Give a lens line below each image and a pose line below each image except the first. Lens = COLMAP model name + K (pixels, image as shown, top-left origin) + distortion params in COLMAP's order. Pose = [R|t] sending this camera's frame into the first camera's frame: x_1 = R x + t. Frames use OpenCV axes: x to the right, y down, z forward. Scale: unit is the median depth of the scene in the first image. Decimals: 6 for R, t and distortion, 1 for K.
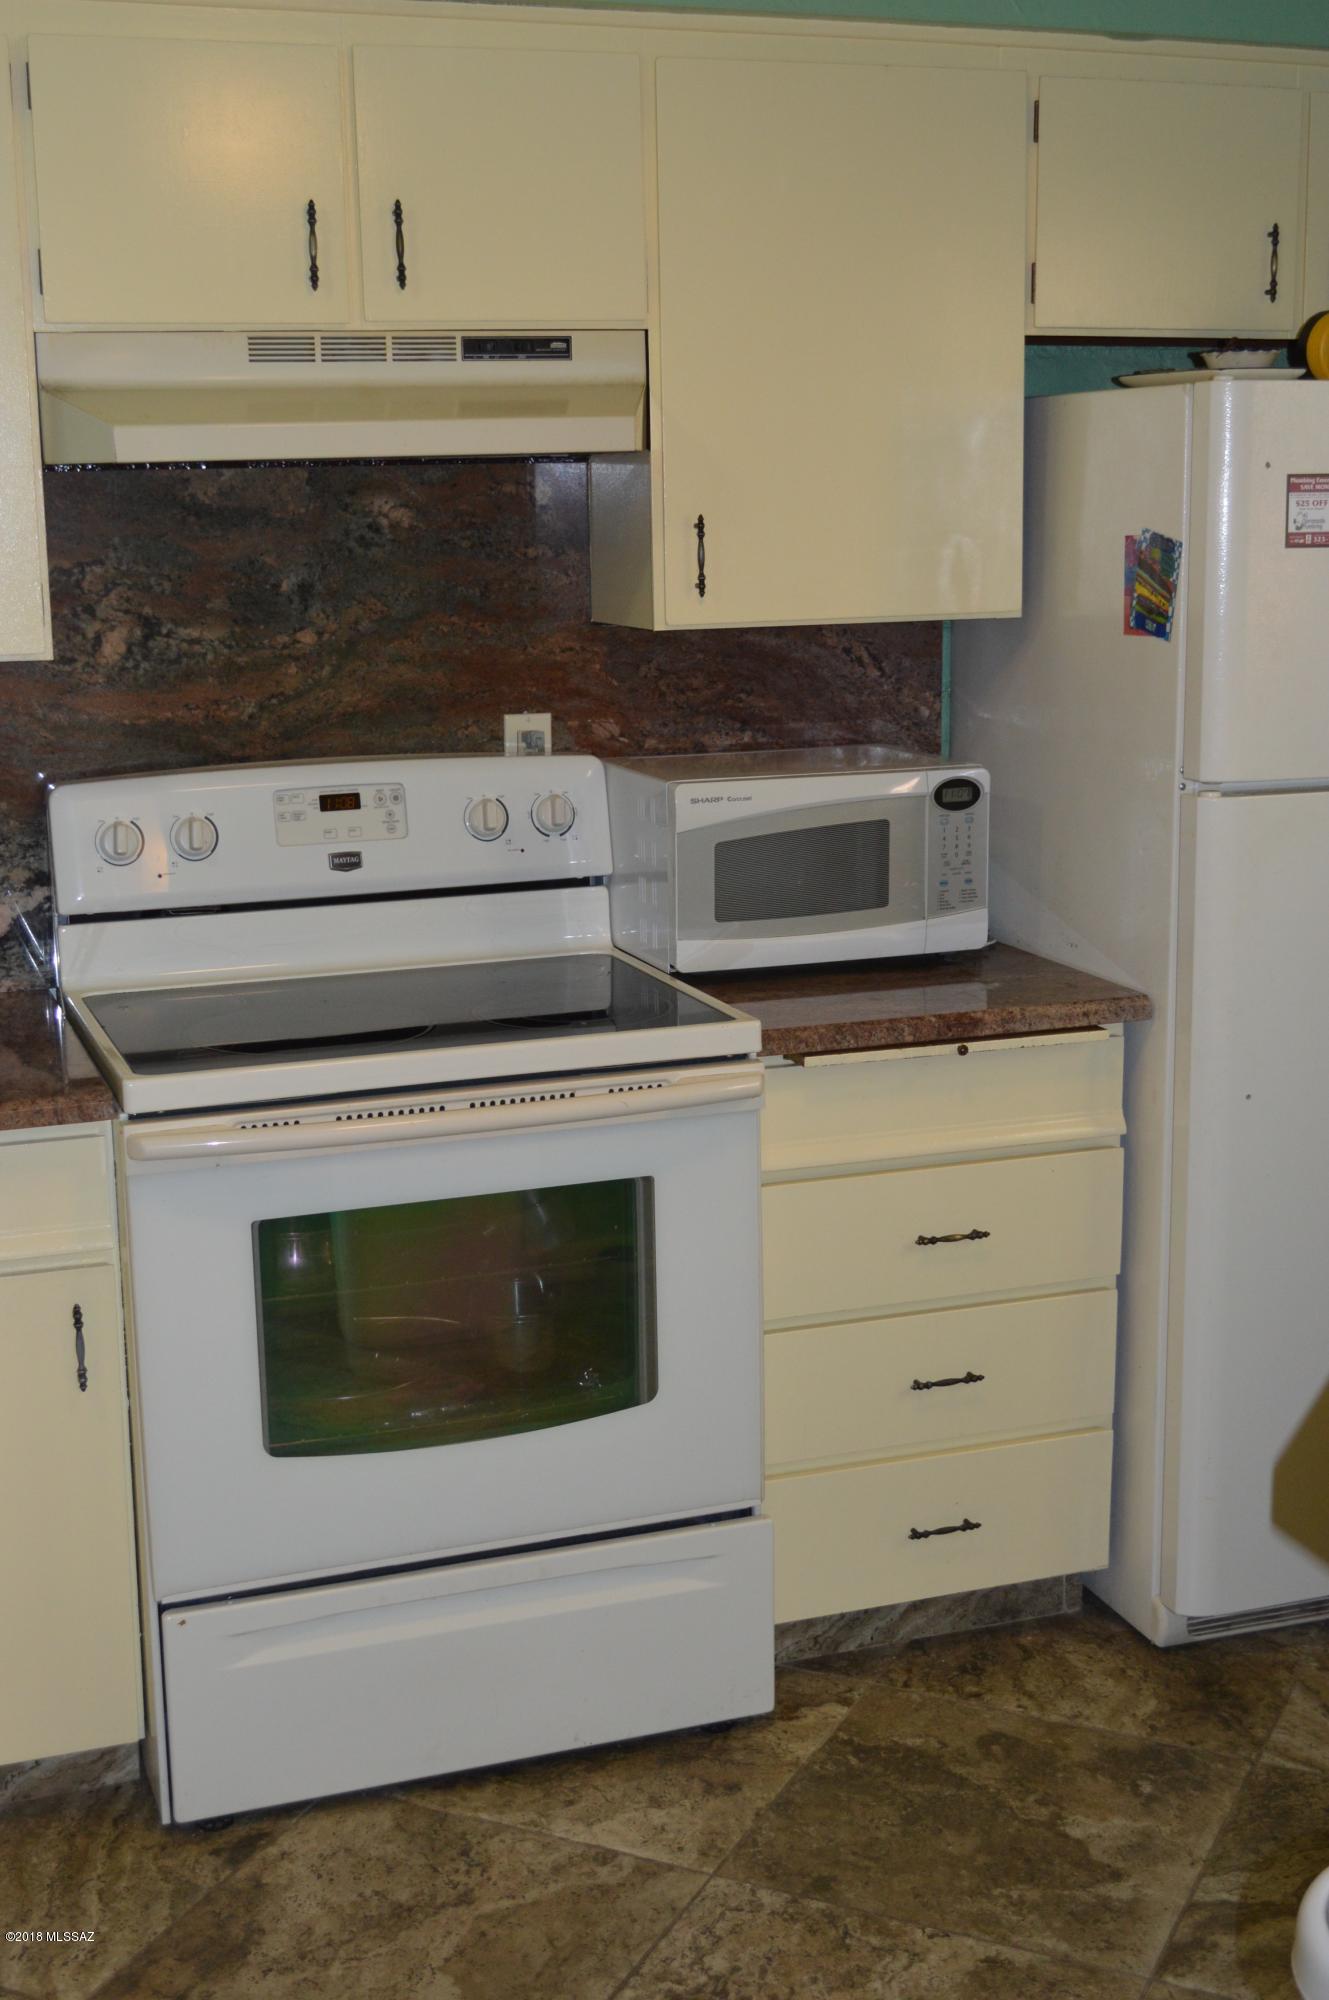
lens RADIAL K [[2488.5, 0, 660.7], [0, 2488.5, 1002.2], [0, 0, 1]] dist [-0.016121, 0.000000]
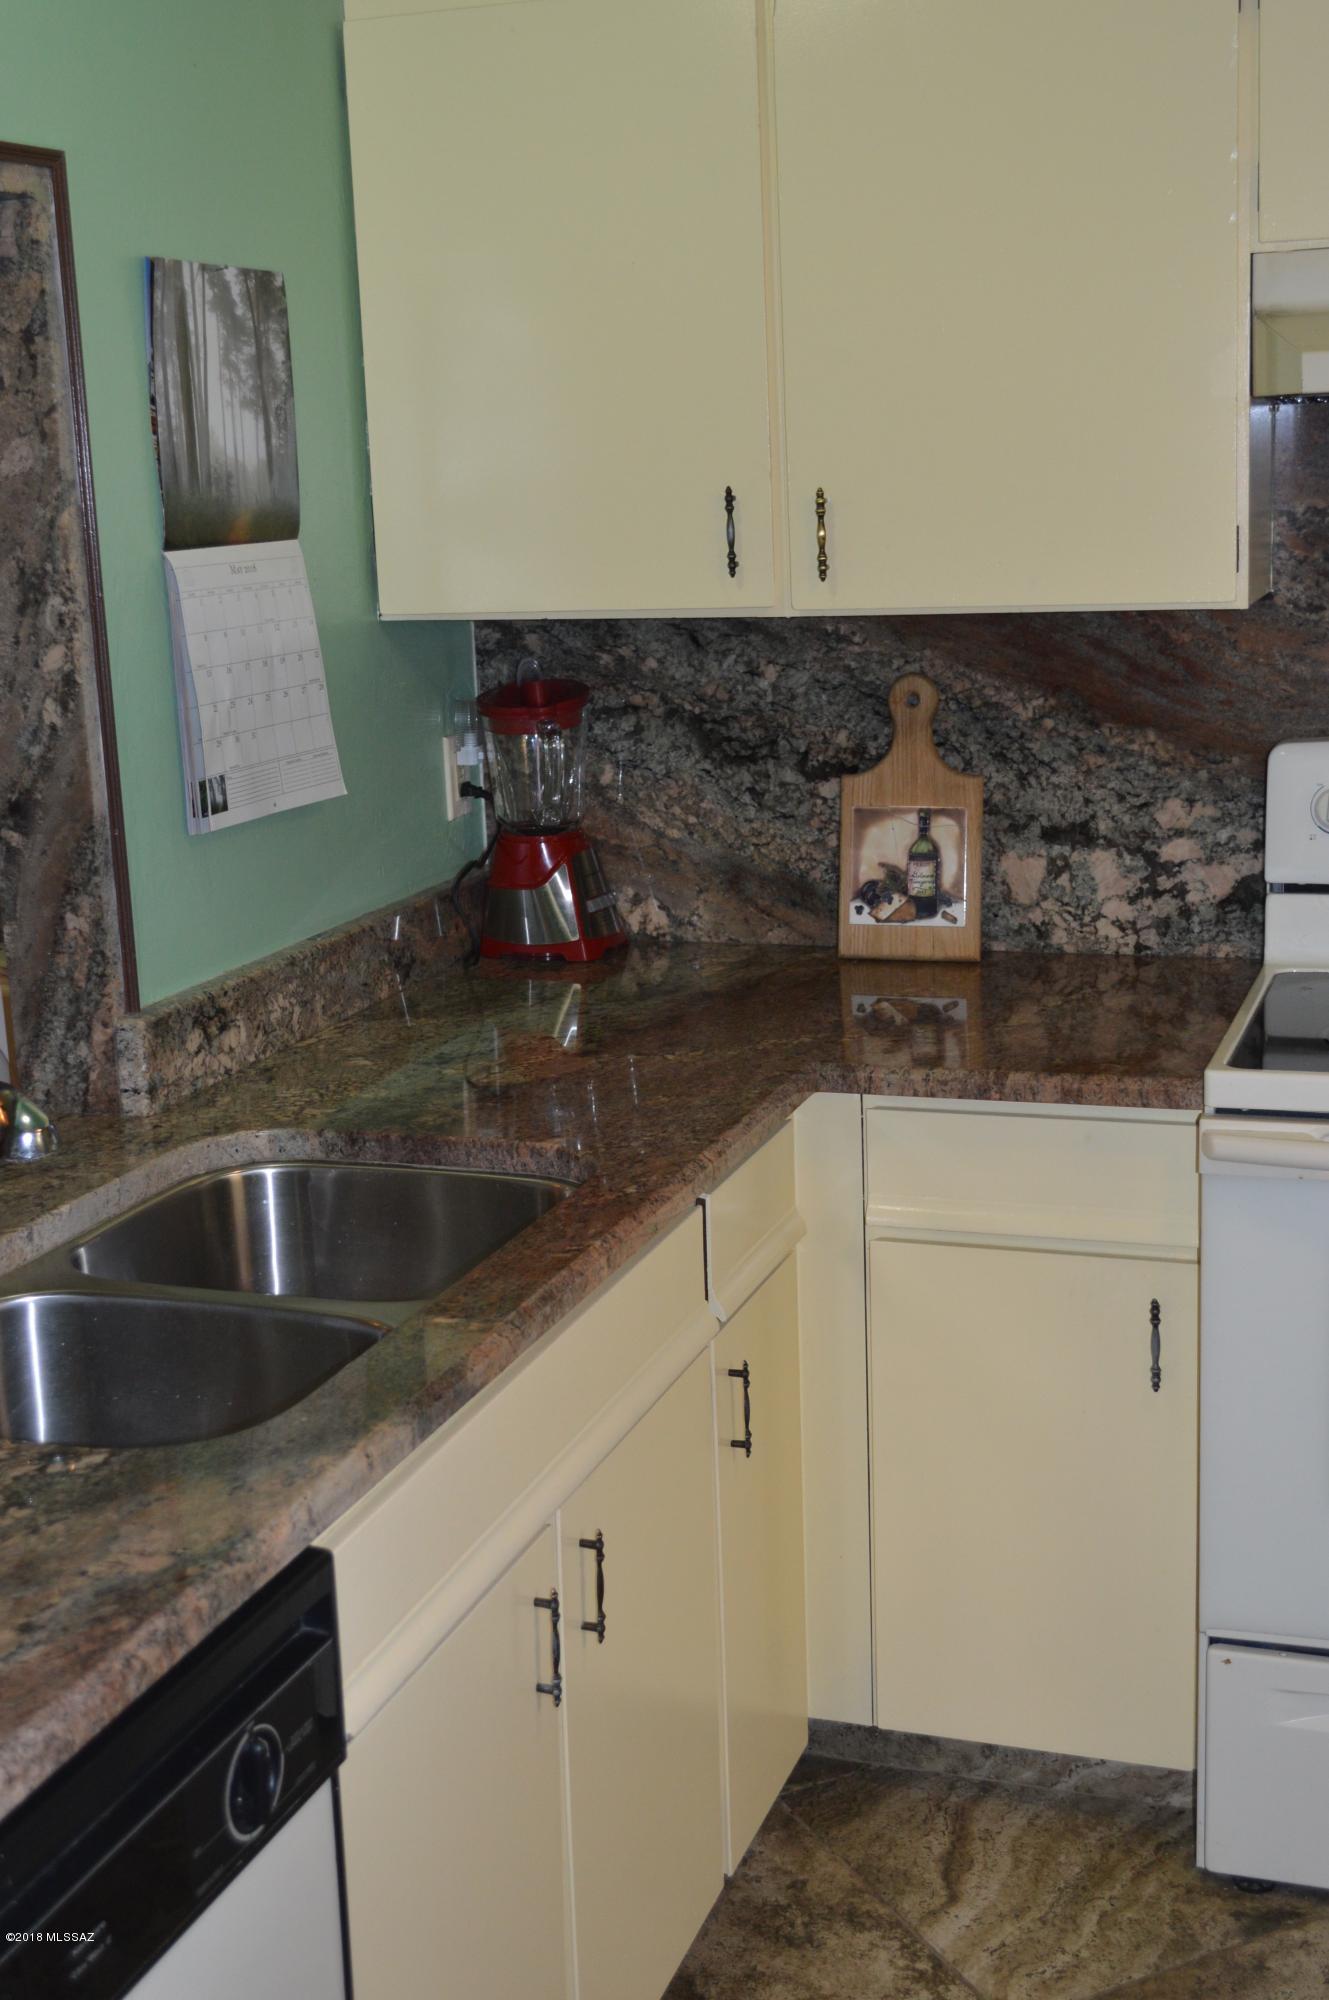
lens RADIAL K [[2488.5, 0, 665.4], [0, 2488.5, 1000.0], [0, 0, 1]] dist [-0.016121, 0.000000]
pose [[0.775595, 0.120311, -0.619659, 0.184720], [-0.102497, 0.992644, 0.064439, -0.031246], [0.622854, 0.013535, 0.782221, 0.145173]]
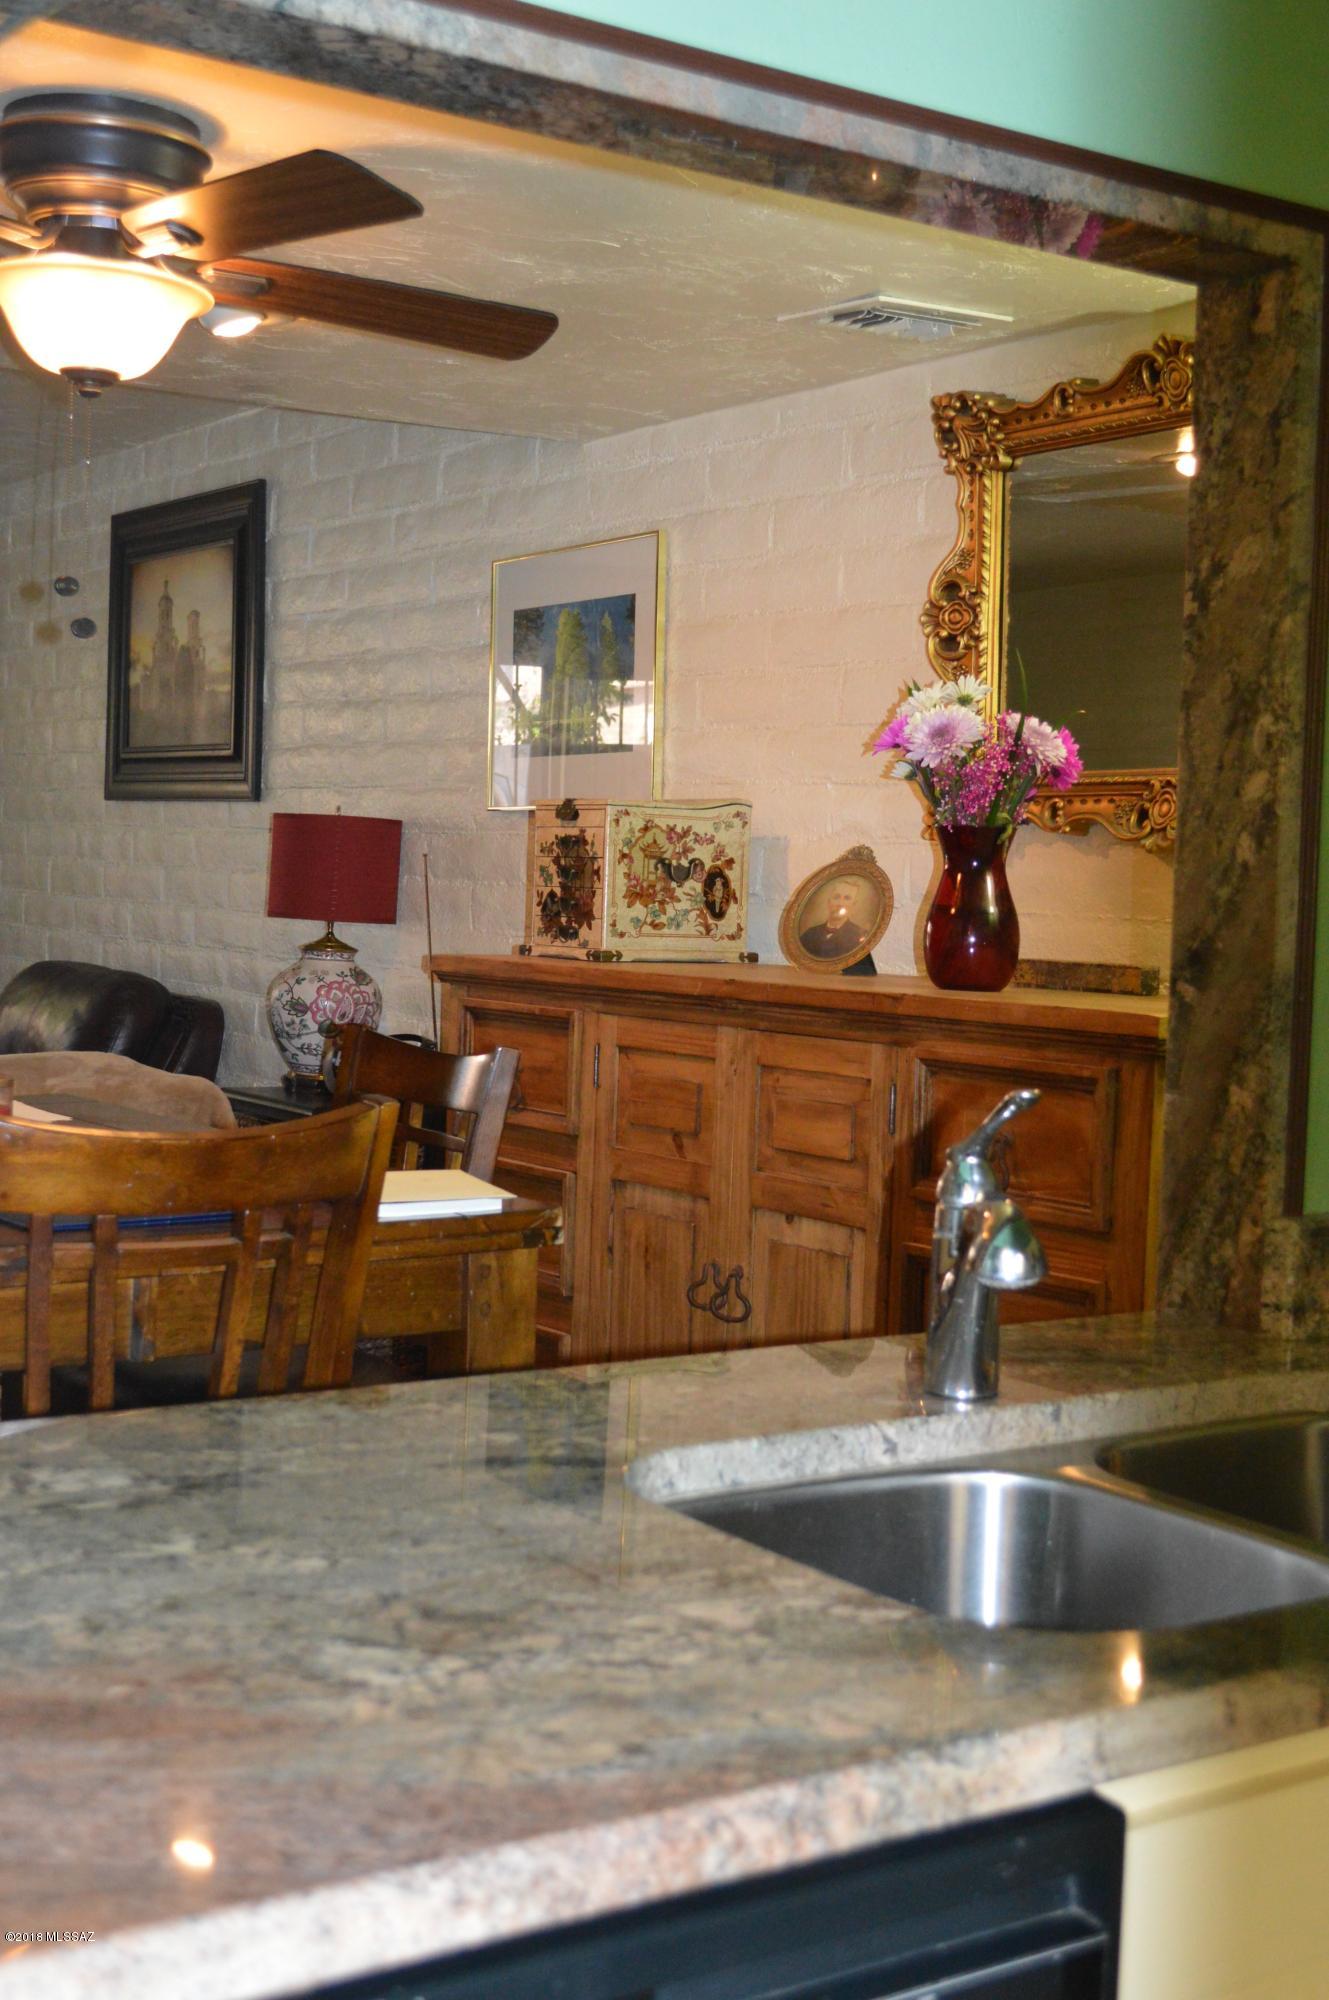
lens RADIAL K [[2488.5, 0, 667.2], [0, 2488.5, 996.6], [0, 0, 1]] dist [-0.016121, 0.000000]
pose [[0.261144, 0.074615, -0.962412, 0.145493], [-0.236569, 0.971551, 0.011132, 0.023895], [0.935863, 0.224770, 0.271366, 0.336569]]
